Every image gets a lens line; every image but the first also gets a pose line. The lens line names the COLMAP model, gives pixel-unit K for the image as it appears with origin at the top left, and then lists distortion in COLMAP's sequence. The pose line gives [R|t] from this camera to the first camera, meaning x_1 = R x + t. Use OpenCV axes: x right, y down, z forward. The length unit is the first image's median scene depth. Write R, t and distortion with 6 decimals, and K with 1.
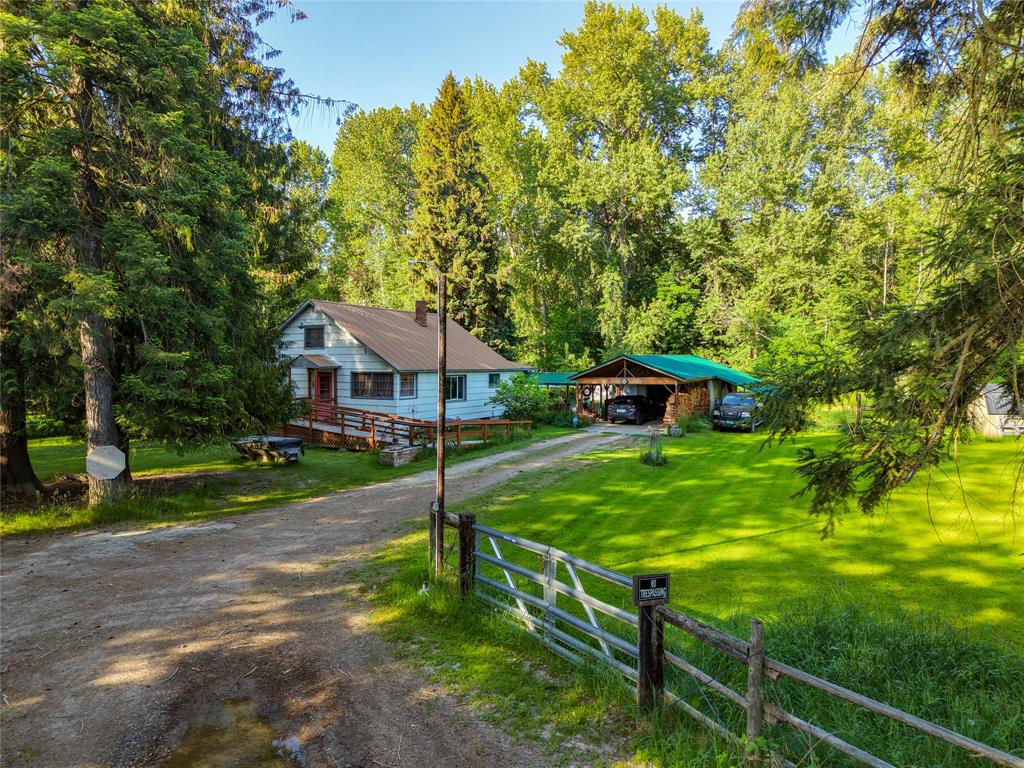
lens RADIAL K [[649.9, 0, 512.0], [0, 649.9, 384.0], [0, 0, 1]] dist [-0.003351, -0.002450]
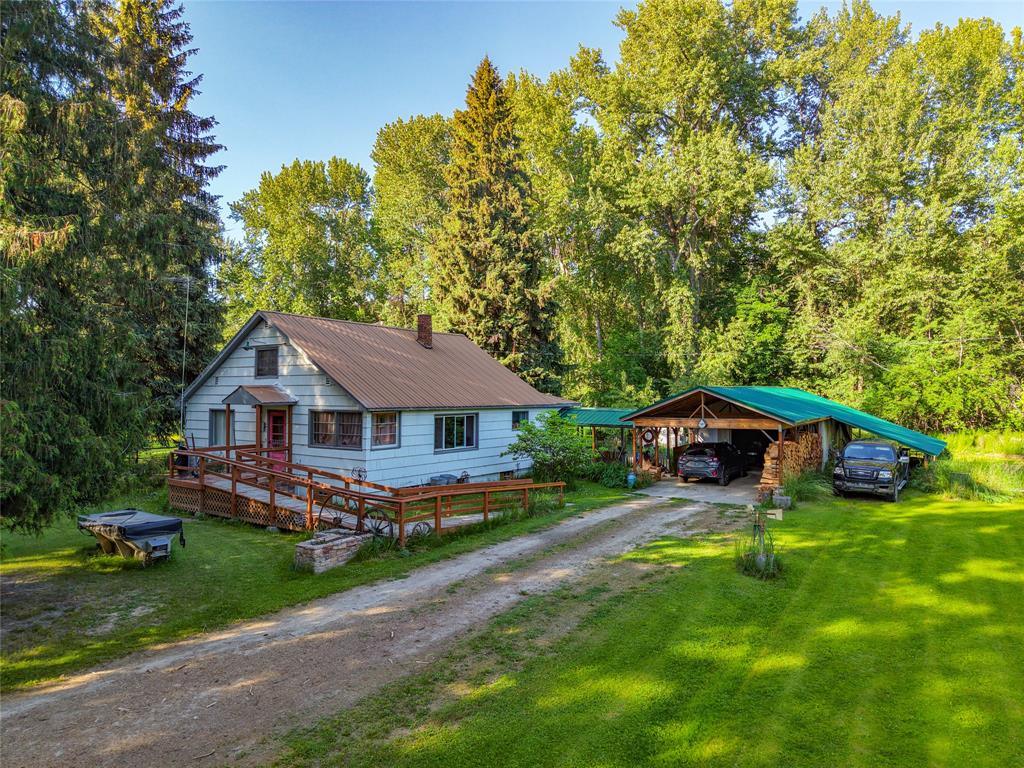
lens RADIAL K [[649.9, 0, 512.0], [0, 649.9, 384.0], [0, 0, 1]] dist [-0.003351, -0.002450]
pose [[0.995093, 0.000135, -0.098943, 0.023703], [-0.005011, 0.998785, -0.049031, -0.007261], [0.098816, 0.049286, 0.993884, 0.172673]]
